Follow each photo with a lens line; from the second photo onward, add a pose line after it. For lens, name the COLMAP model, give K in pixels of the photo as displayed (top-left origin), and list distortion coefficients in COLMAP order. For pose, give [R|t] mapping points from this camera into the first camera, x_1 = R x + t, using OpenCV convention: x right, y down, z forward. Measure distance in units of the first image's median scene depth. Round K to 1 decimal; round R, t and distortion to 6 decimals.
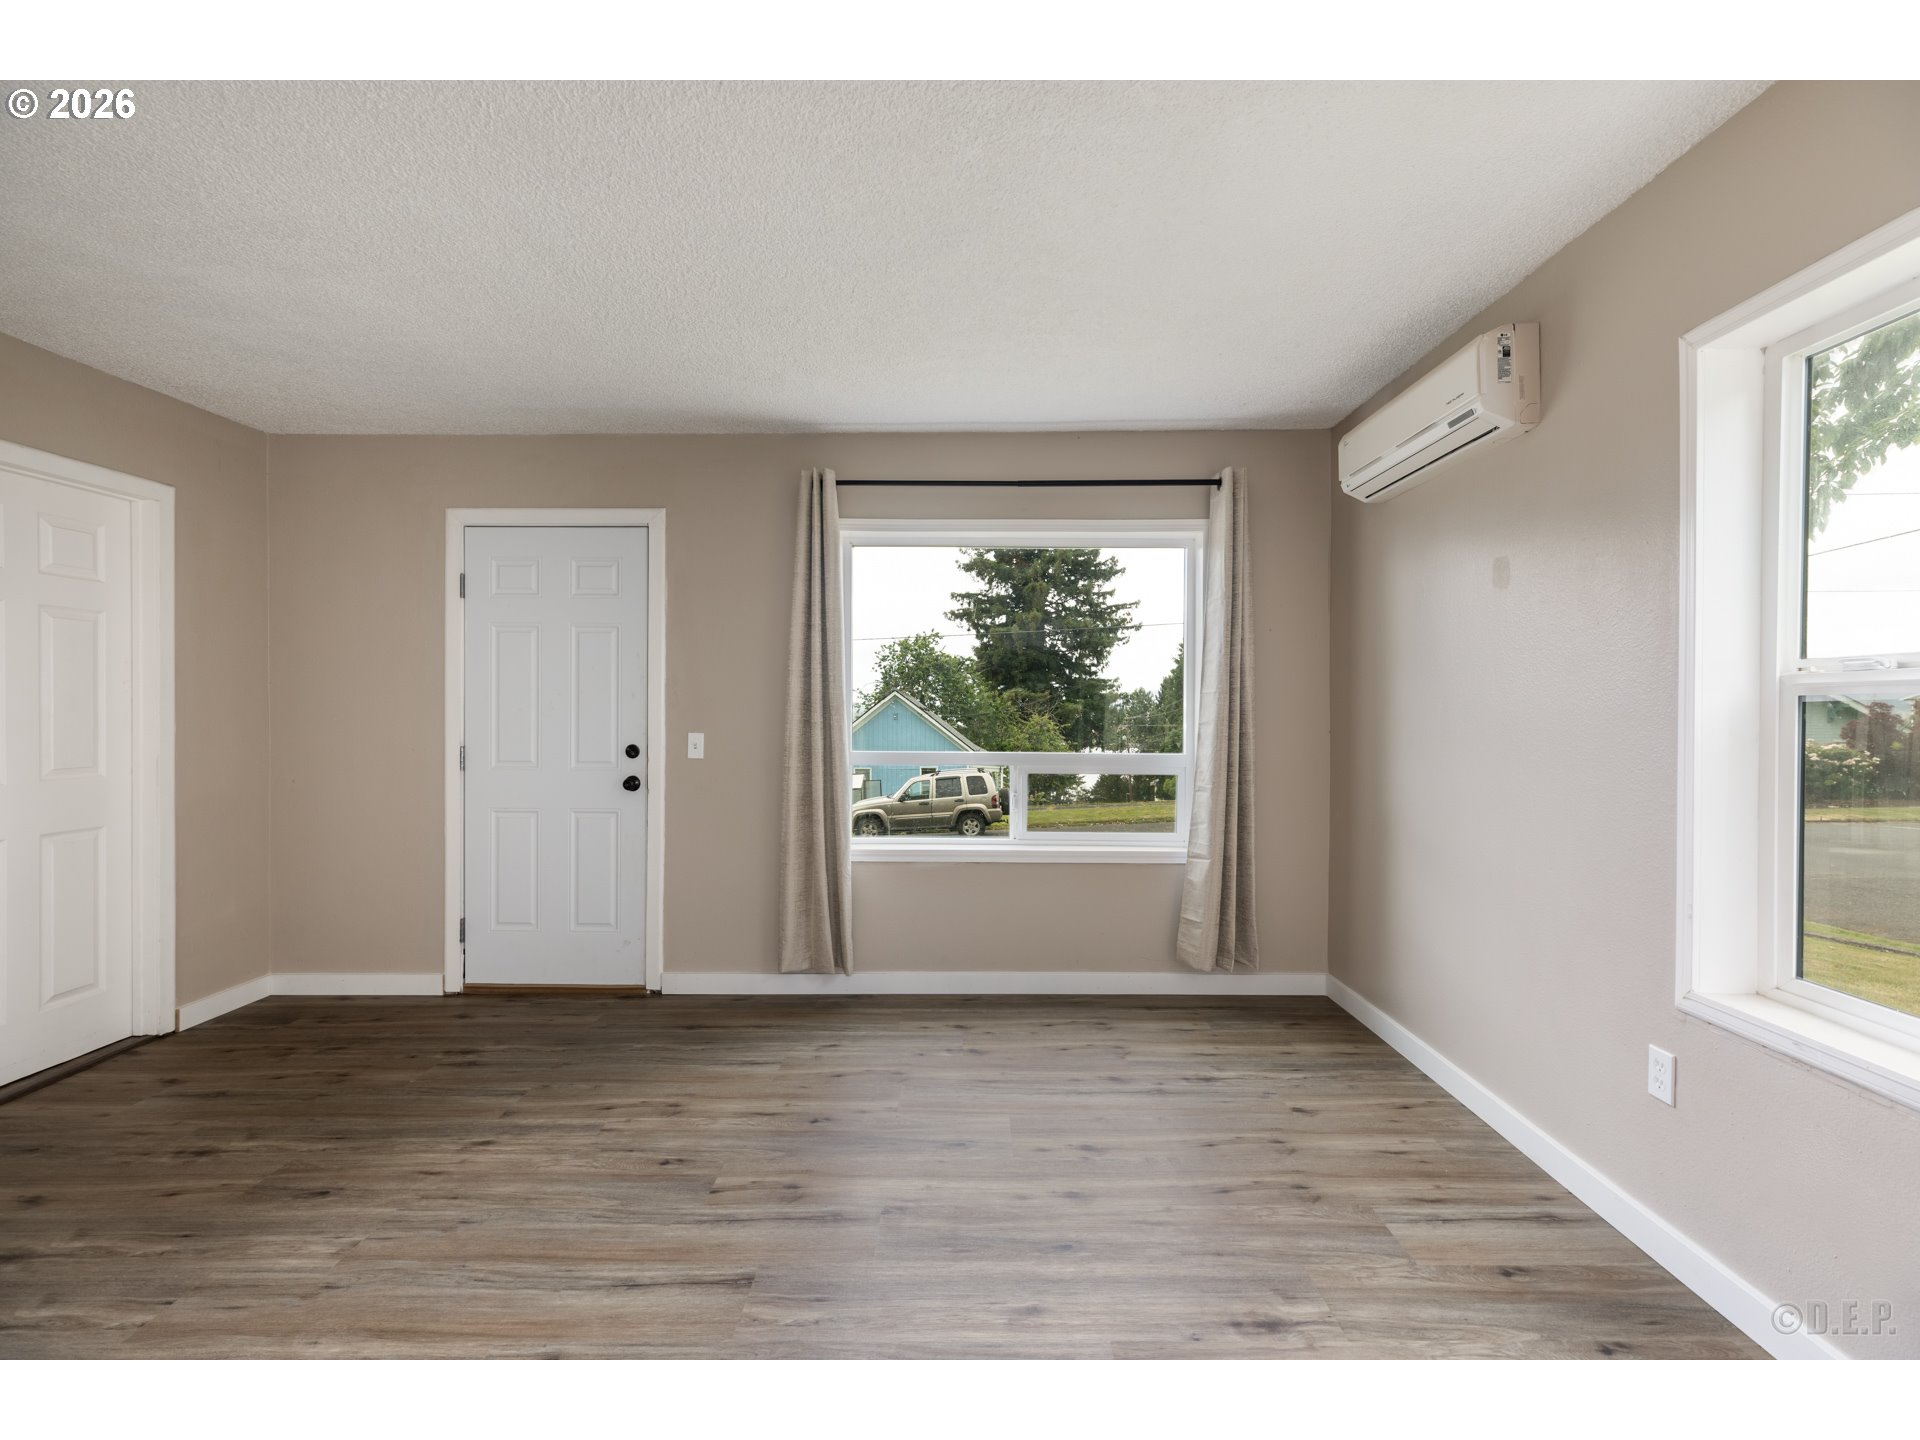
lens RADIAL K [[854.8, 0, 952.8], [0, 854.8, 713.0], [0, 0, 1]] dist [0.004184, -0.000045]
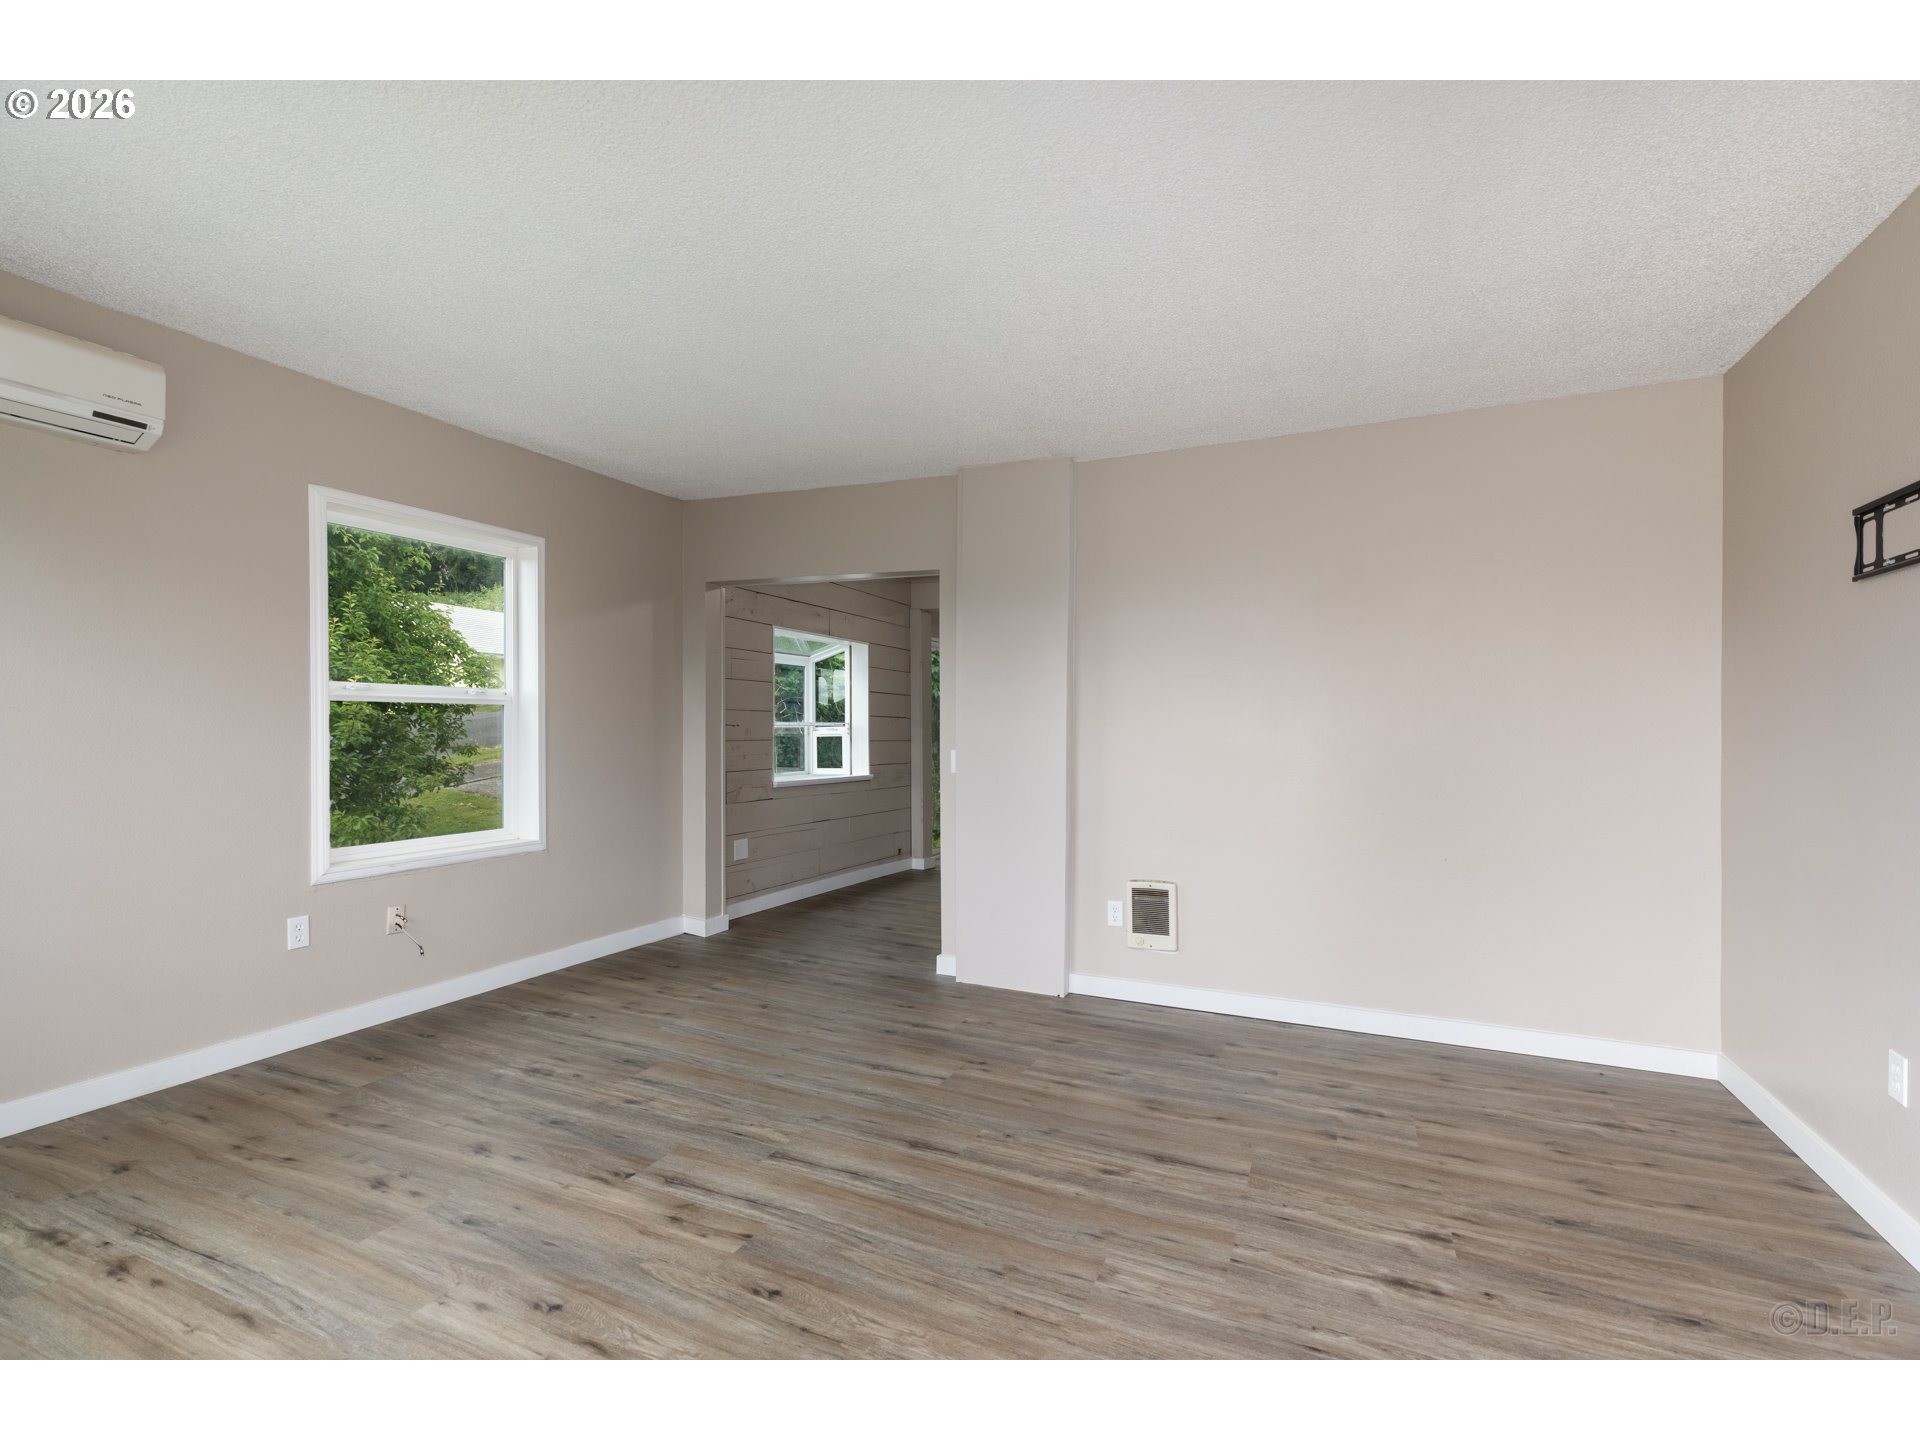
lens RADIAL K [[868.2, 0, 974.3], [0, 868.2, 737.8], [0, 0, 1]] dist [-0.000035, -0.000301]
pose [[-0.925626, -0.008356, 0.378347, -0.547596], [-0.003969, 0.999916, 0.012375, 0.014532], [-0.378419, 0.009953, -0.925581, 1.140198]]
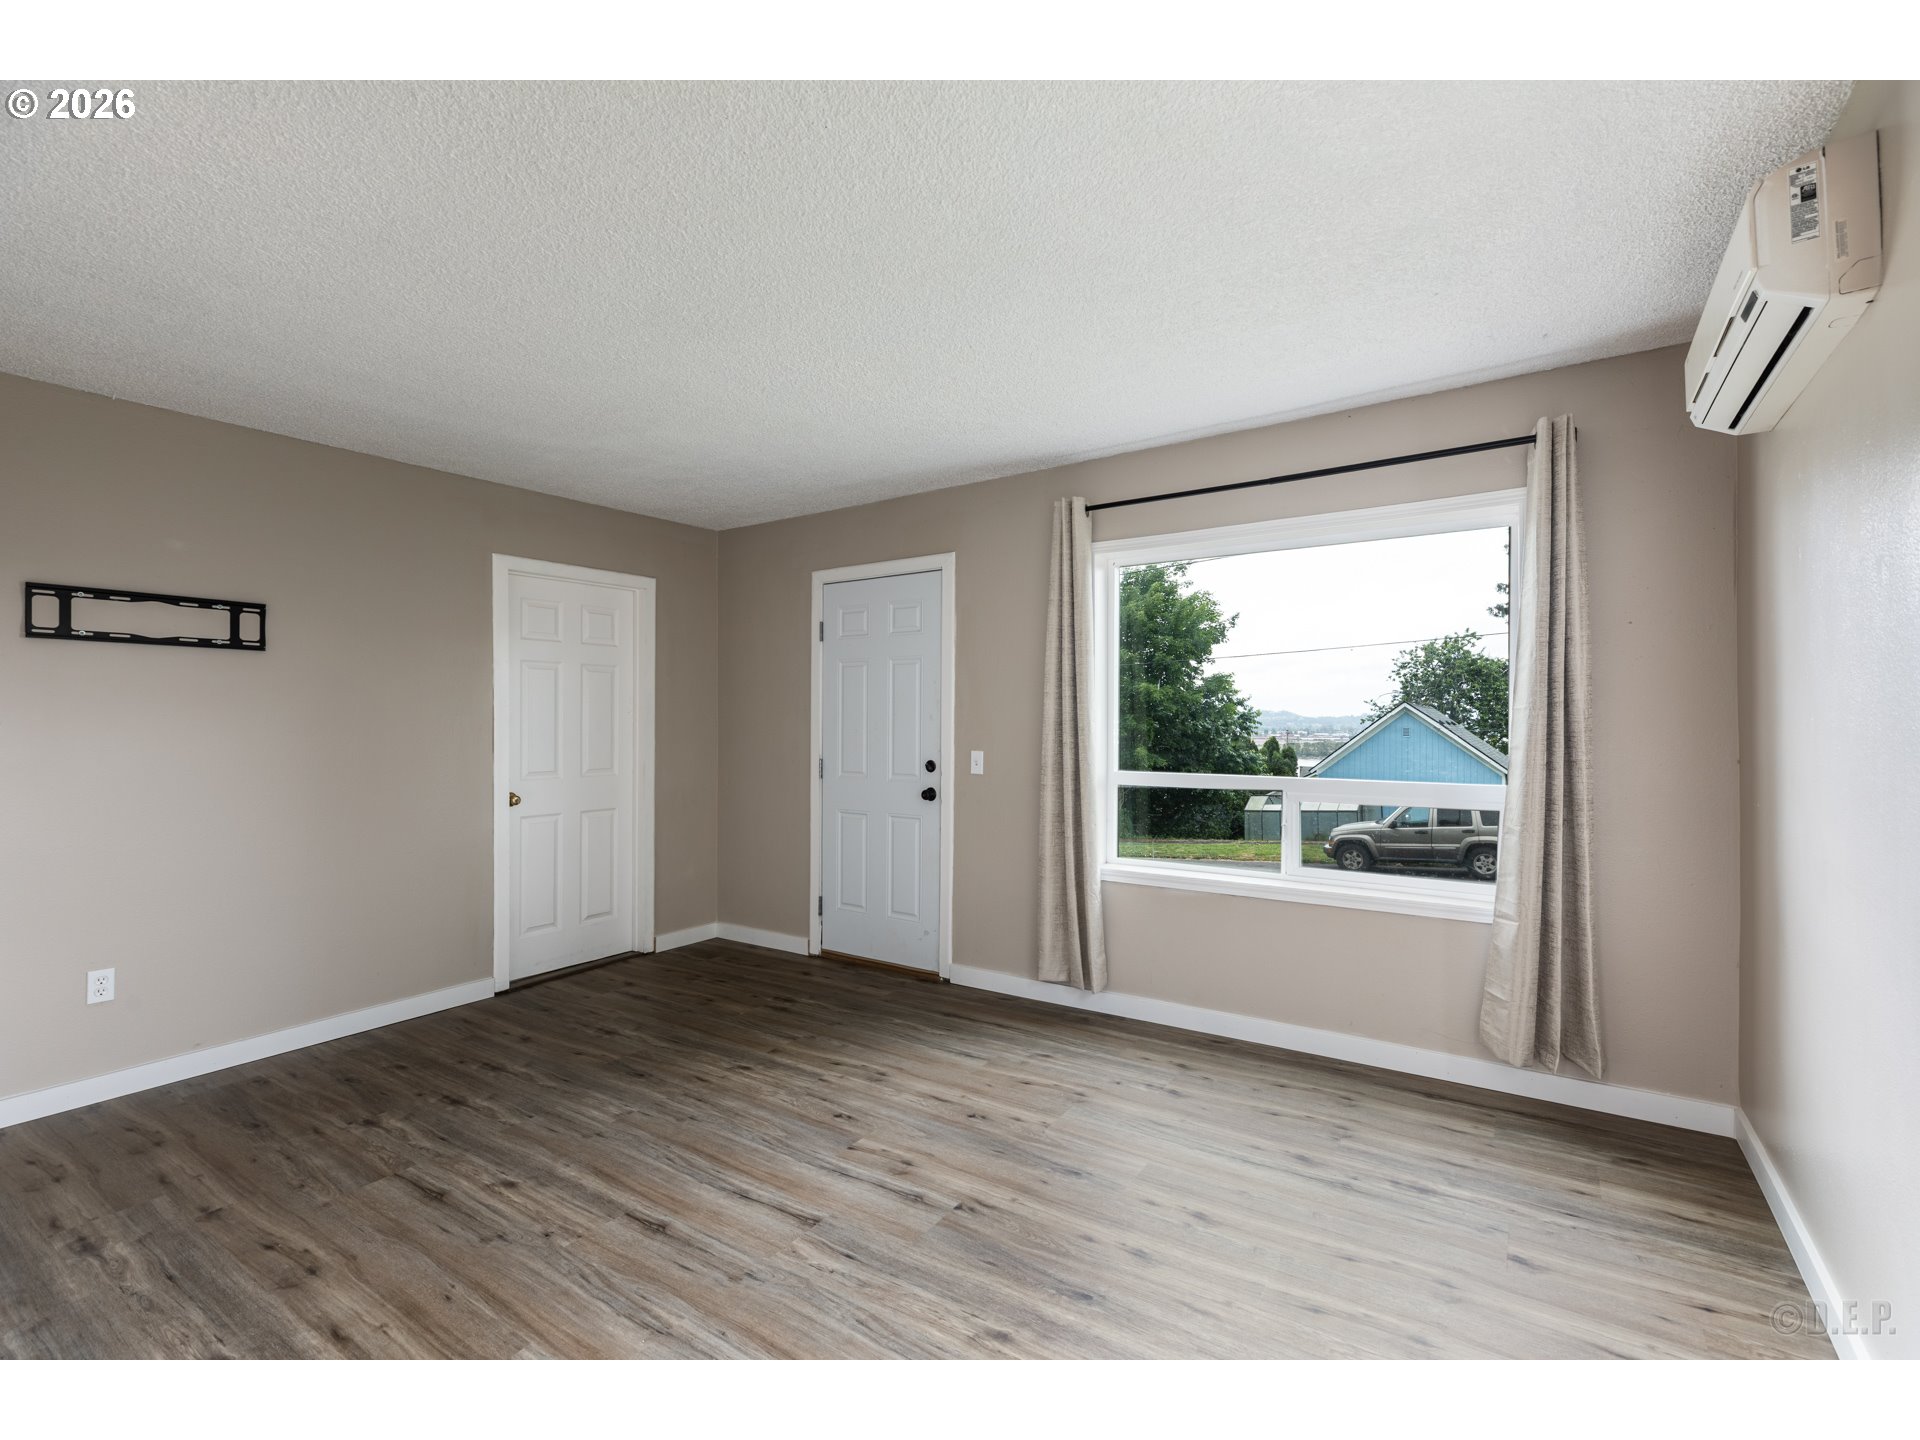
lens RADIAL K [[854.8, 0, 952.8], [0, 854.8, 713.0], [0, 0, 1]] dist [0.004184, -0.000045]
pose [[0.835981, -0.011194, -0.548645, 0.313704], [0.002136, 0.999851, -0.017146, -0.007710], [0.548755, 0.013162, 0.835880, 0.062709]]
